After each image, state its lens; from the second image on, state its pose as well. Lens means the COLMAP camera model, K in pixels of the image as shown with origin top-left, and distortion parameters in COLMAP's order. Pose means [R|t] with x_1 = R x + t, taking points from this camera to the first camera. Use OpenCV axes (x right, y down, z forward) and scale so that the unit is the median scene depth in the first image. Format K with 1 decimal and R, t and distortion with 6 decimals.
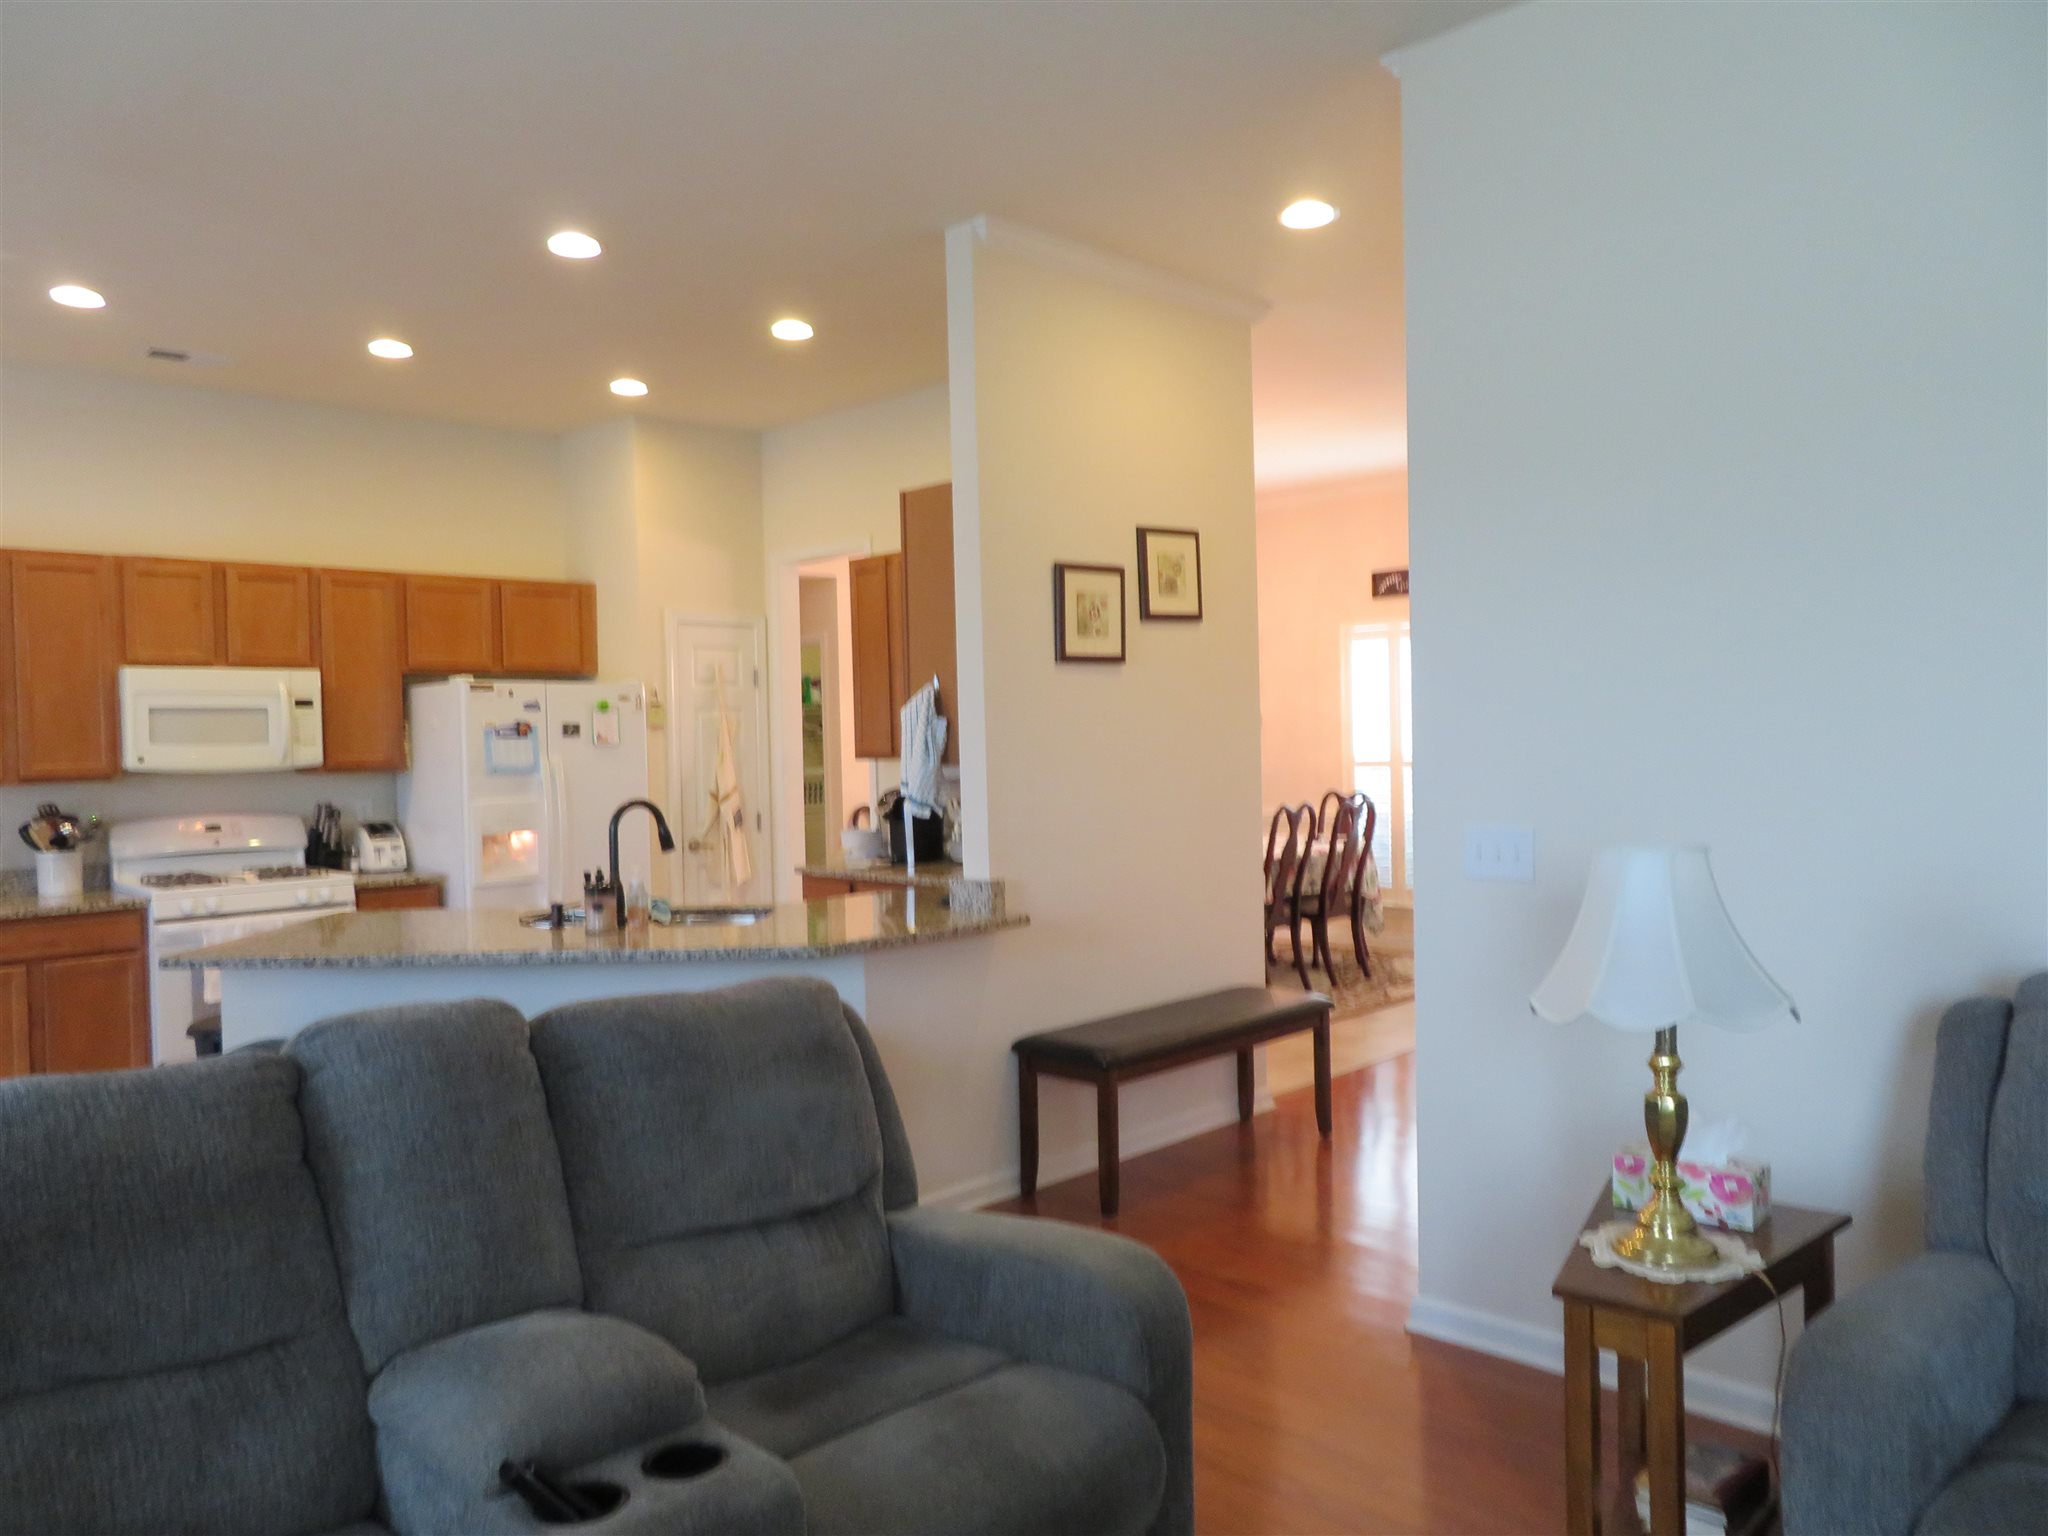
lens RADIAL K [[1466.2, 0, 1022.1], [0, 1466.2, 766.2], [0, 0, 1]] dist [-0.002670, -0.001644]
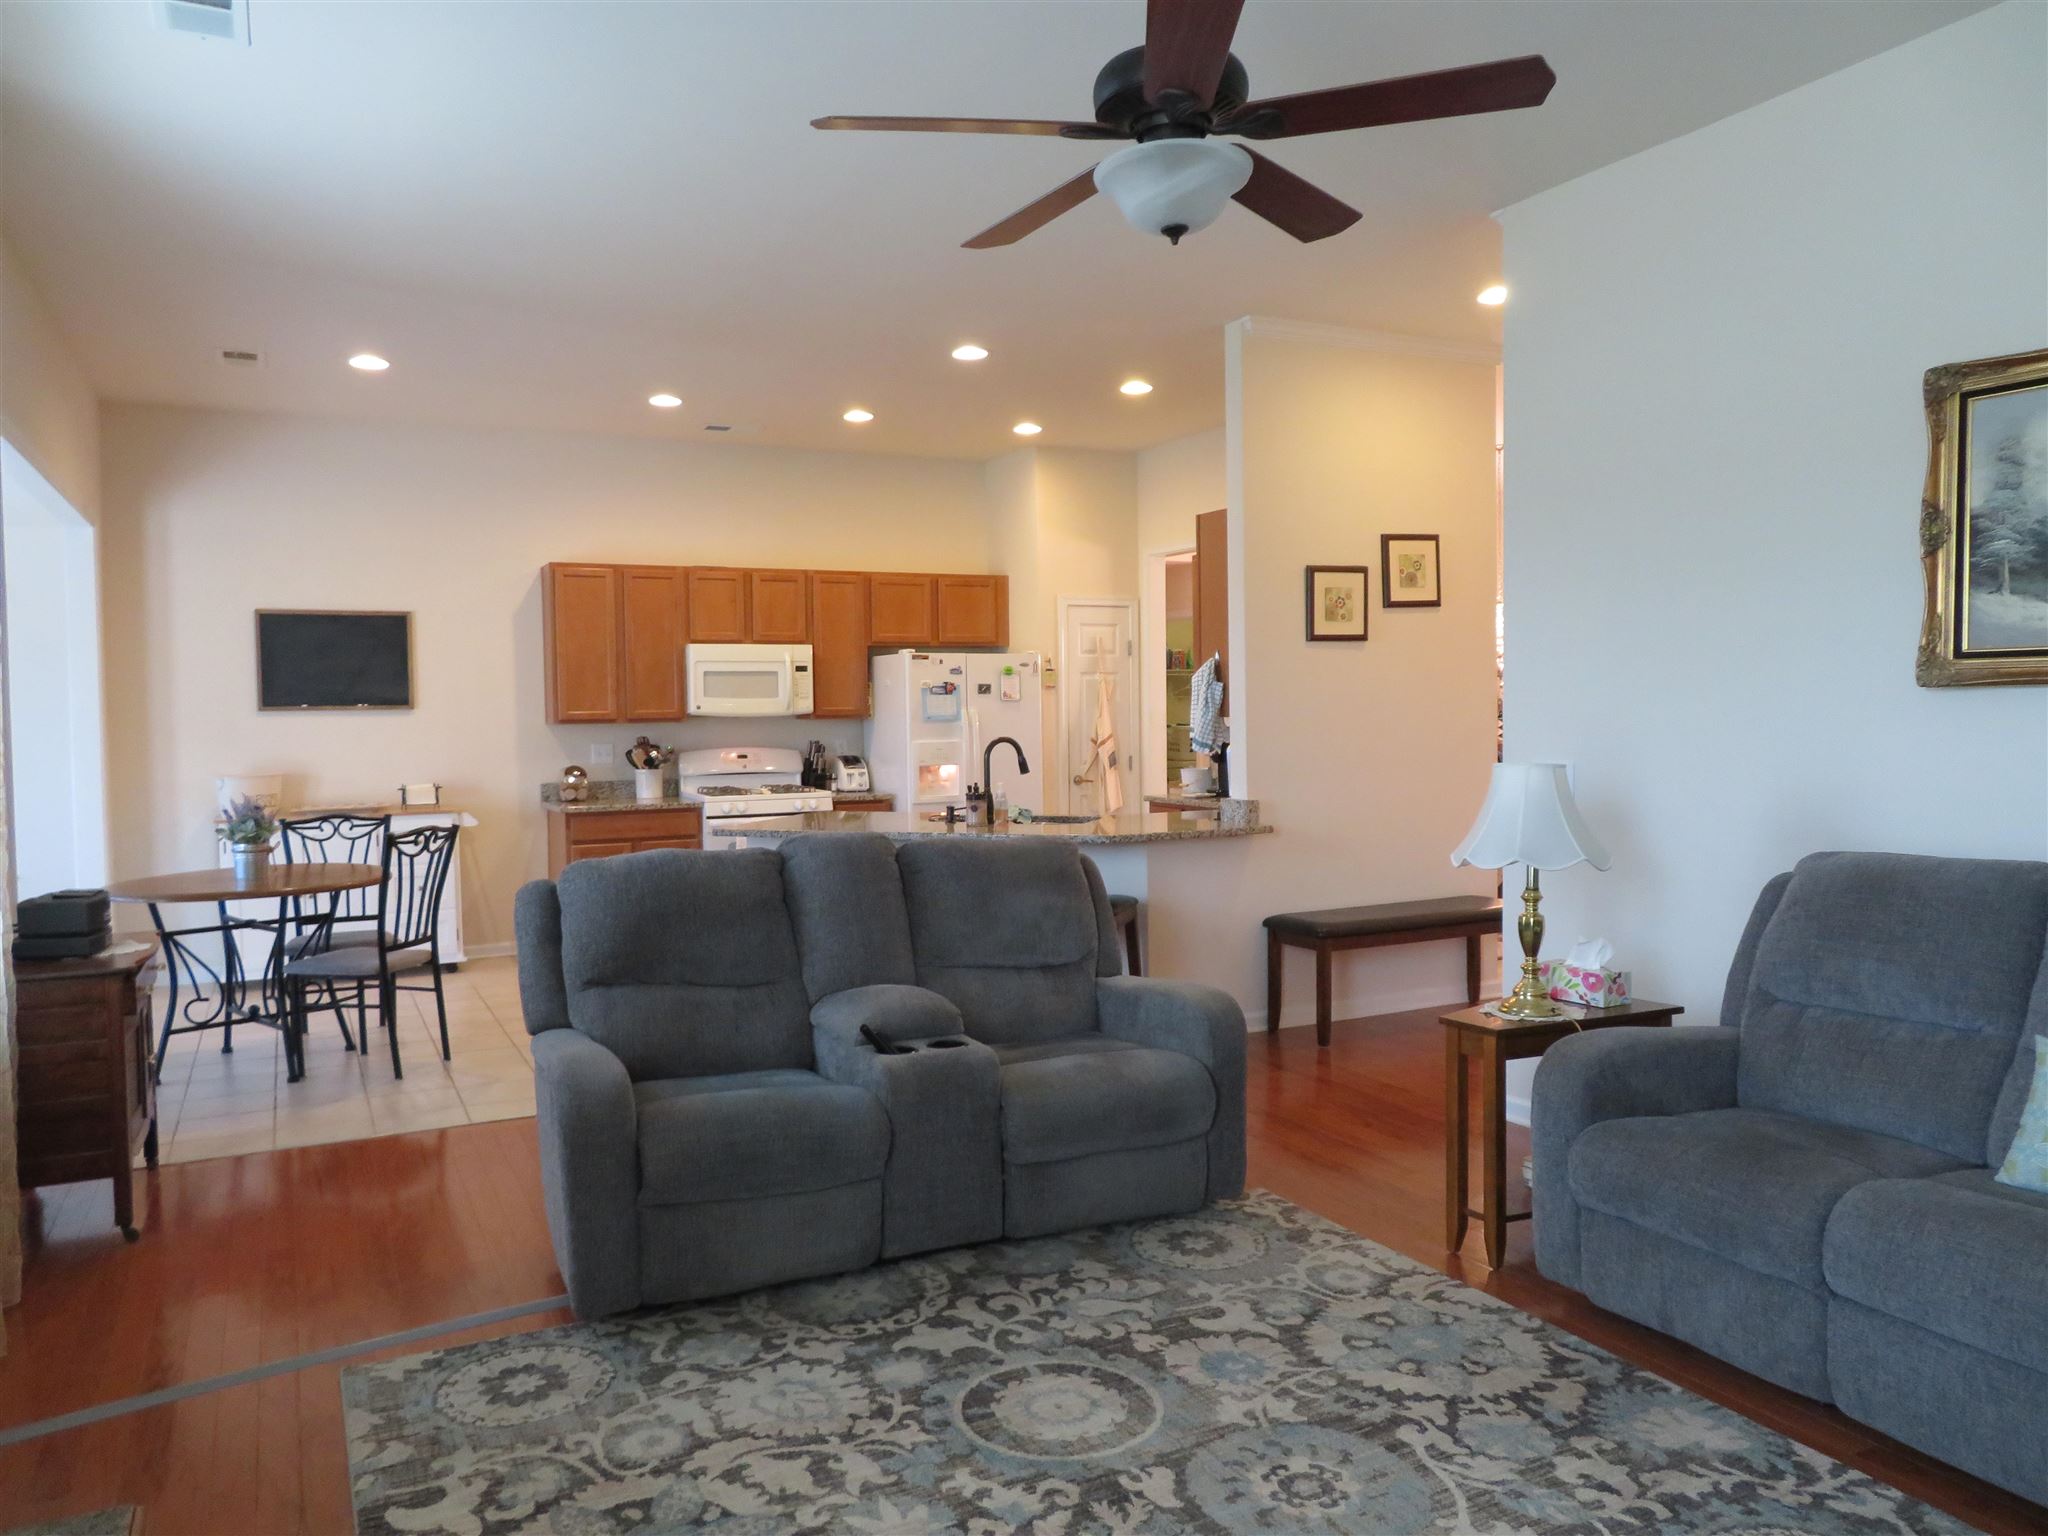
lens RADIAL K [[1466.2, 0, 1022.1], [0, 1466.2, 766.2], [0, 0, 1]] dist [-0.002670, -0.001644]
pose [[0.950696, 0.022918, -0.309277, 0.158287], [-0.014645, 0.999471, 0.029045, 0.007009], [0.309779, -0.023084, 0.950528, -0.291363]]
